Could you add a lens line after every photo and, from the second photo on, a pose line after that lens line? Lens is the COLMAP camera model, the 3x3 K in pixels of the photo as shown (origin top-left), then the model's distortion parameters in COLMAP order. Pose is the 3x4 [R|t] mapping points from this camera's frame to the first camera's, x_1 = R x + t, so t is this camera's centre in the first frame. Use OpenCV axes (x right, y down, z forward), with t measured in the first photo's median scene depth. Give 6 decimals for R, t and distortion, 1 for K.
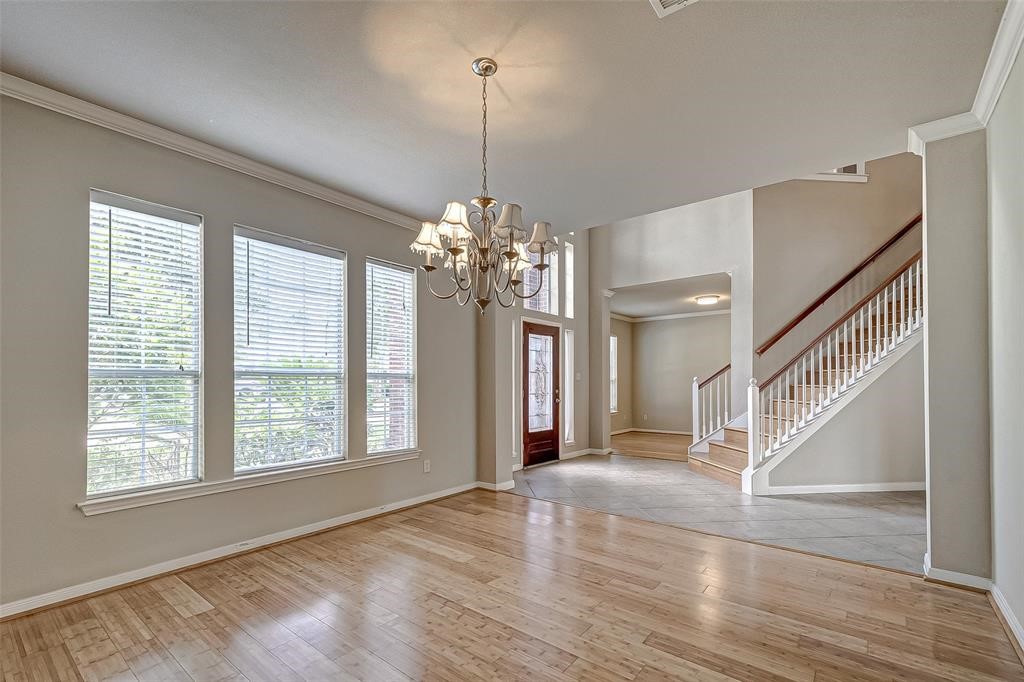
lens RADIAL K [[463.6, 0, 515.0], [0, 463.6, 378.6], [0, 0, 1]] dist [-0.000228, -0.000094]
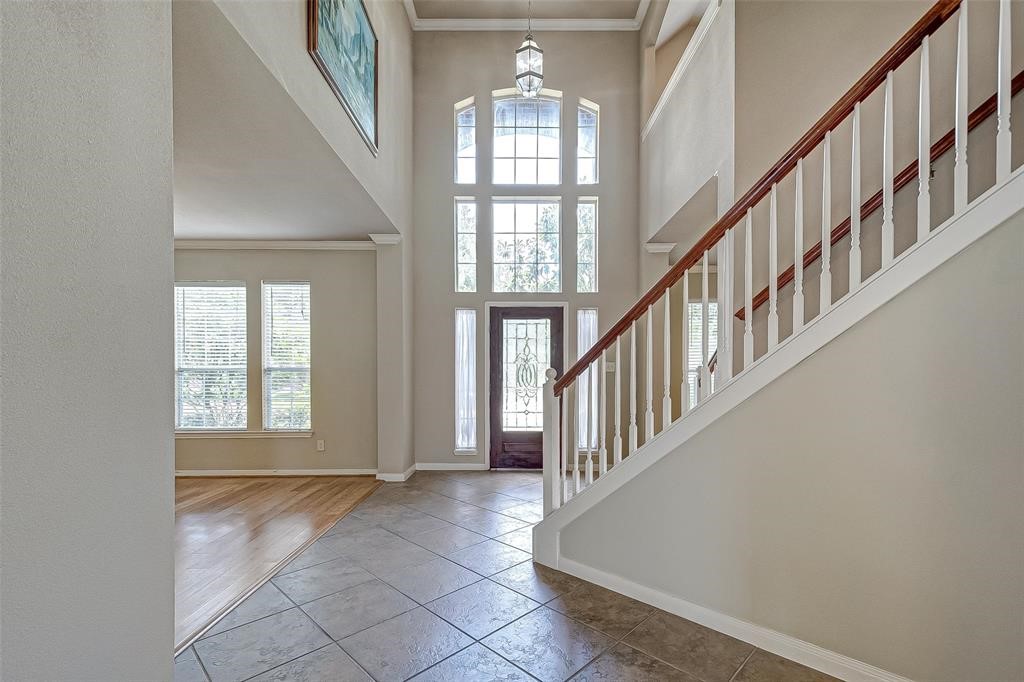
lens RADIAL K [[463.6, 0, 515.0], [0, 463.6, 378.6], [0, 0, 1]] dist [-0.000228, -0.000094]
pose [[0.622477, 0.009835, -0.782576, 1.215663], [0.005309, 0.999845, 0.016789, 0.001189], [0.782620, -0.014605, 0.622329, 0.767745]]
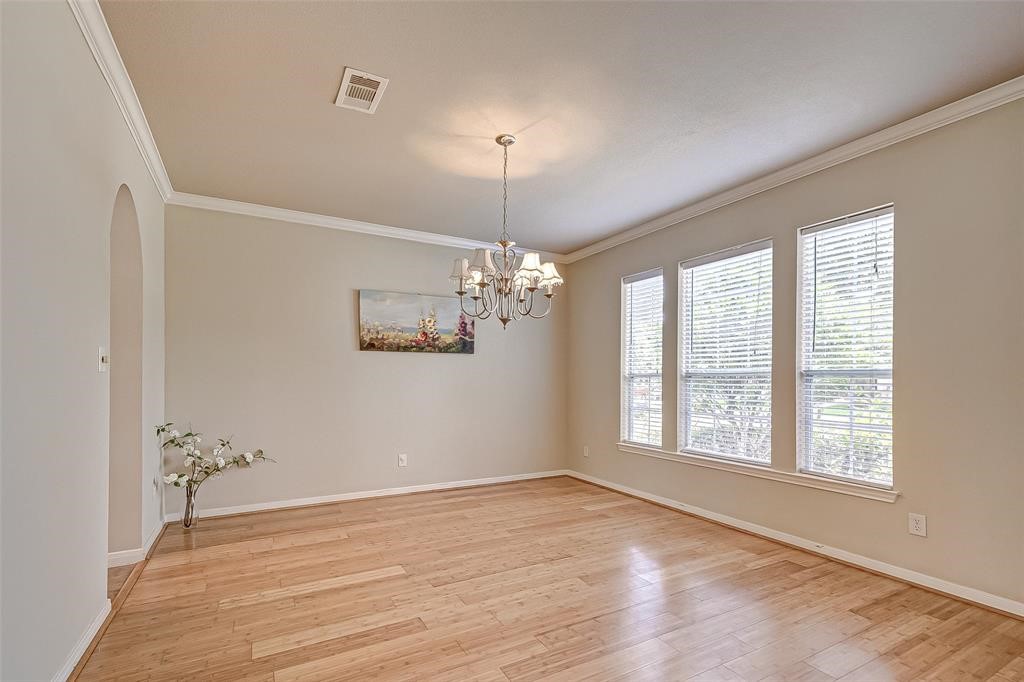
lens RADIAL K [[449.6, 0, 512.8], [0, 449.6, 378.9], [0, 0, 1]] dist [0.015163, -0.000130]
pose [[-0.386037, -0.000319, -0.922483, 0.638361], [0.001743, 0.999998, -0.001075, 0.003251], [0.922482, -0.002023, -0.386036, 0.876823]]
